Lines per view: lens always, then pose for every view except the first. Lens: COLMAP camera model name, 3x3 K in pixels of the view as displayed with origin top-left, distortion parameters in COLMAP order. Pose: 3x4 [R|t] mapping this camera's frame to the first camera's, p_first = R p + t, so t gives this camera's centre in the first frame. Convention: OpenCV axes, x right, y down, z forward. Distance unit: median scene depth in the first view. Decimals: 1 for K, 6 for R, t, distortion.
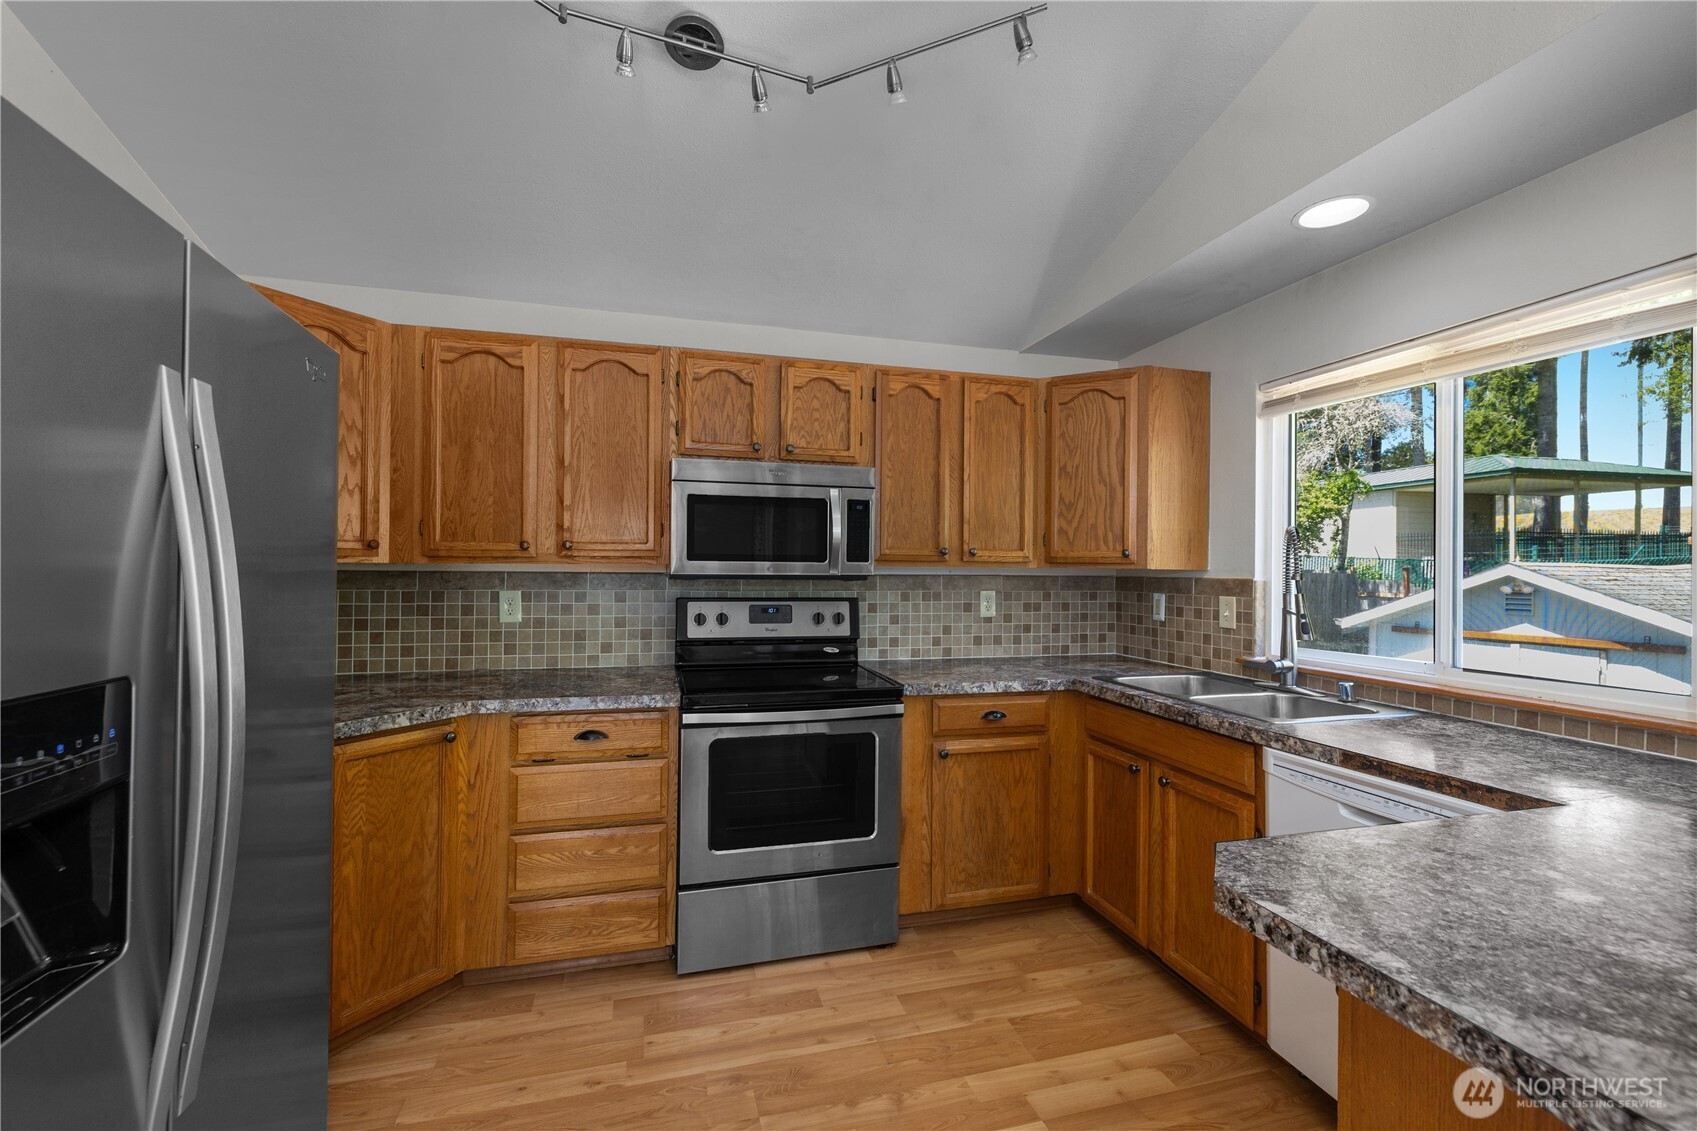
lens RADIAL K [[746.3, 0, 841.1], [0, 746.3, 561.2], [0, 0, 1]] dist [0.006305, -0.003267]
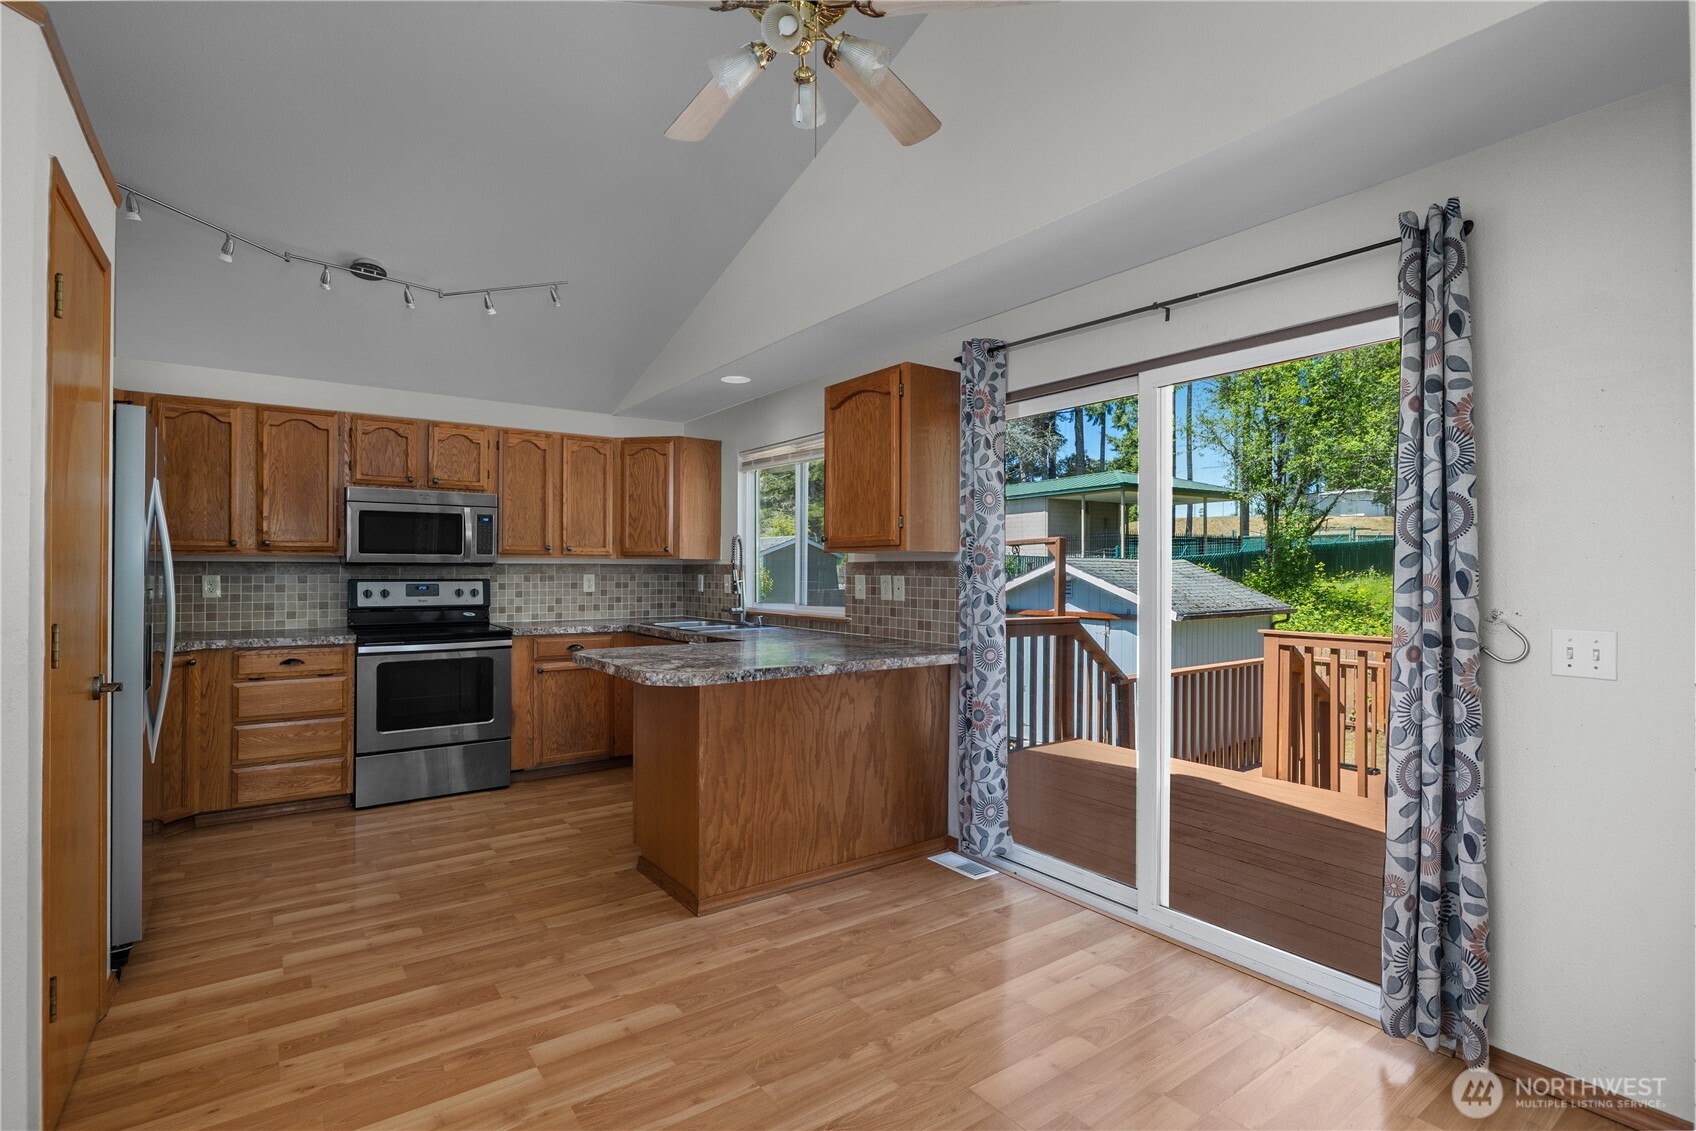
lens RADIAL K [[798.6, 0, 856.7], [0, 798.6, 561.0], [0, 0, 1]] dist [0.005138, -0.001392]
pose [[0.927407, -0.004618, 0.374026, 0.119826], [0.004943, 0.999988, 0.000090, 0.019060], [-0.374022, 0.001765, 0.927418, -0.854836]]
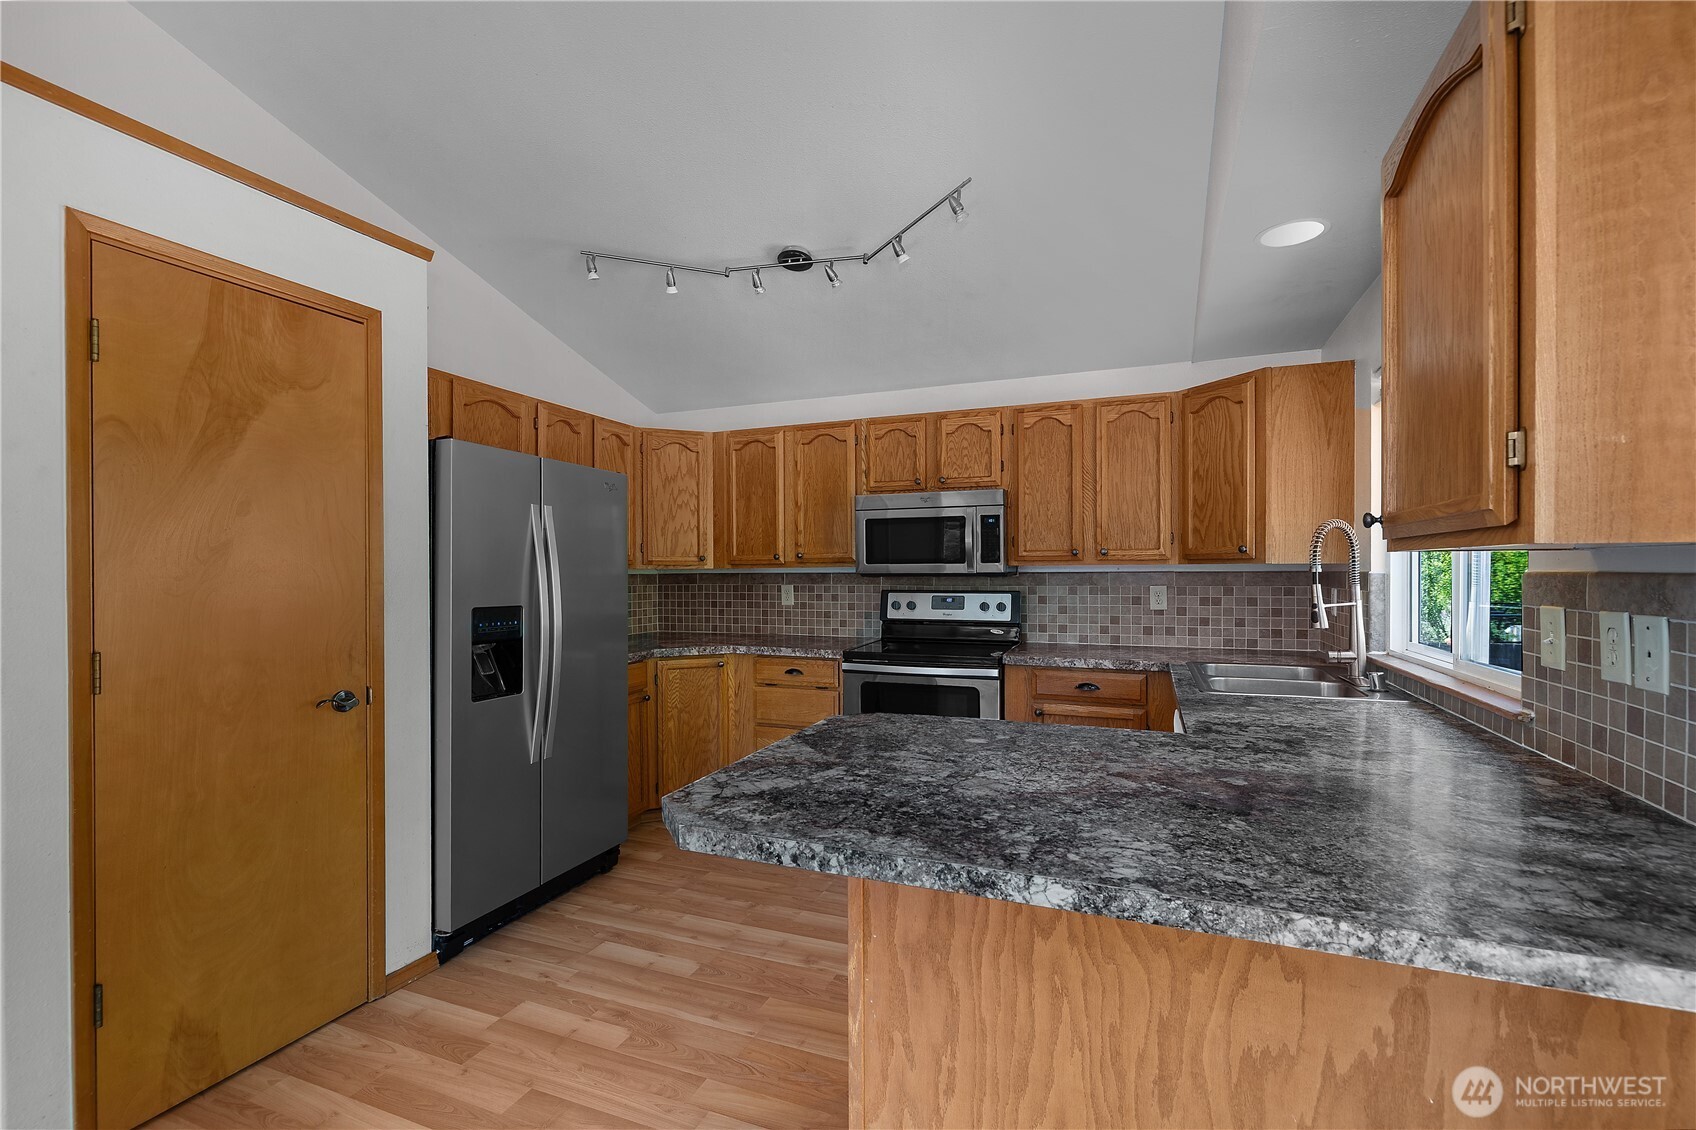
lens RADIAL K [[745.8, 0, 843.7], [0, 745.8, 577.8], [0, 0, 1]] dist [0.006305, -0.003267]
pose [[0.803081, -0.008154, -0.595814, 0.602350], [0.017139, 0.999809, 0.009417, 0.011452], [0.595623, -0.017774, 0.803068, -0.202510]]
